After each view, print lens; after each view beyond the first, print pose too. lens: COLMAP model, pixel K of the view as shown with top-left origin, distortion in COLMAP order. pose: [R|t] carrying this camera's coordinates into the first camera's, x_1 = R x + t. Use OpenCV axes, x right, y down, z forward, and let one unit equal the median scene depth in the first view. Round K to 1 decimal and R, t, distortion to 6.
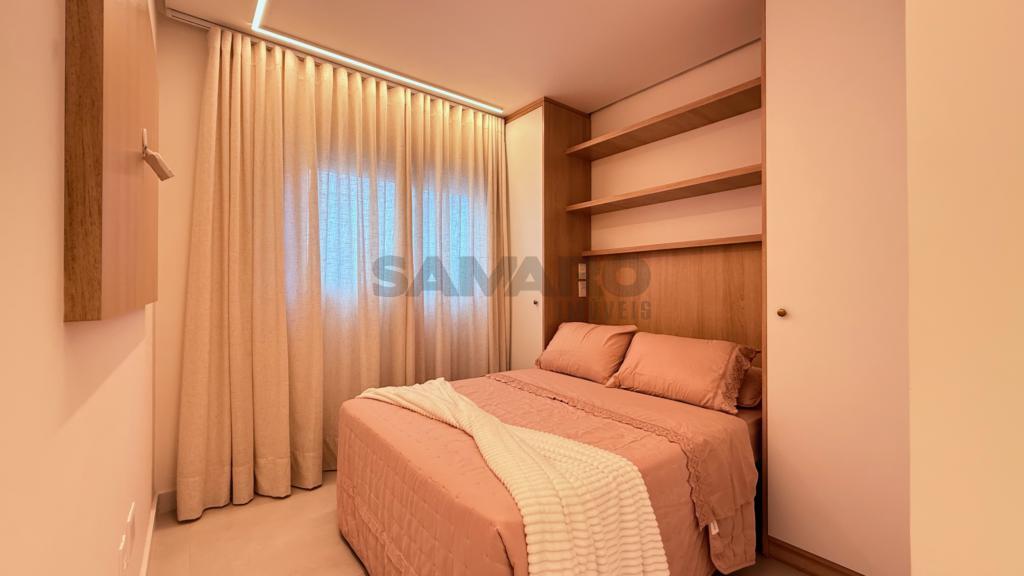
lens RADIAL K [[407.5, 0, 509.5], [0, 407.5, 287.1], [0, 0, 1]] dist [0.001588, -0.000103]
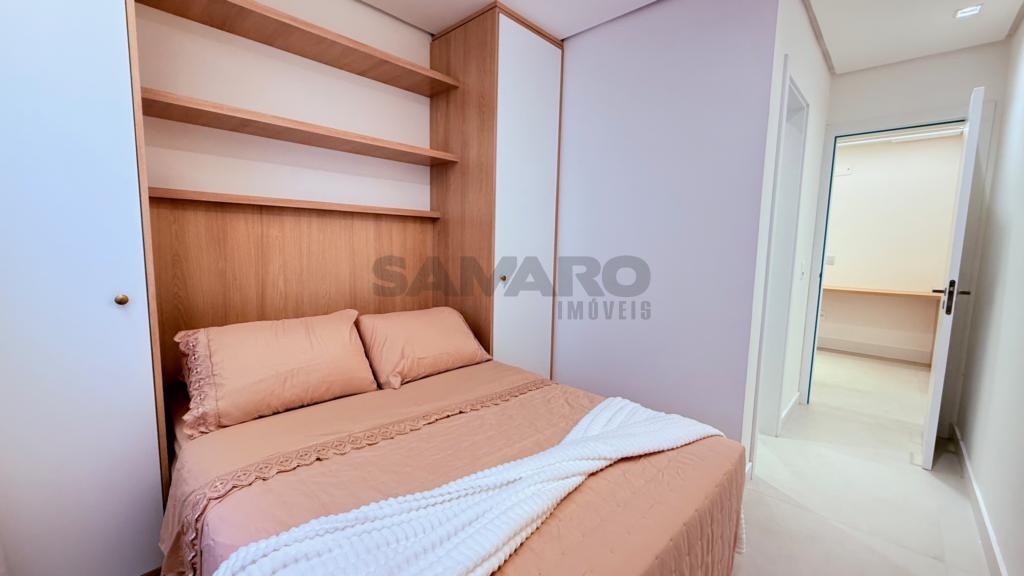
lens RADIAL K [[407.5, 0, 509.5], [0, 407.5, 287.1], [0, 0, 1]] dist [0.001588, -0.000103]
pose [[-0.143635, -0.106589, 0.983874, -0.409833], [-0.023674, 0.994268, 0.104259, -0.029592], [-0.989347, -0.008317, -0.145335, 0.662757]]
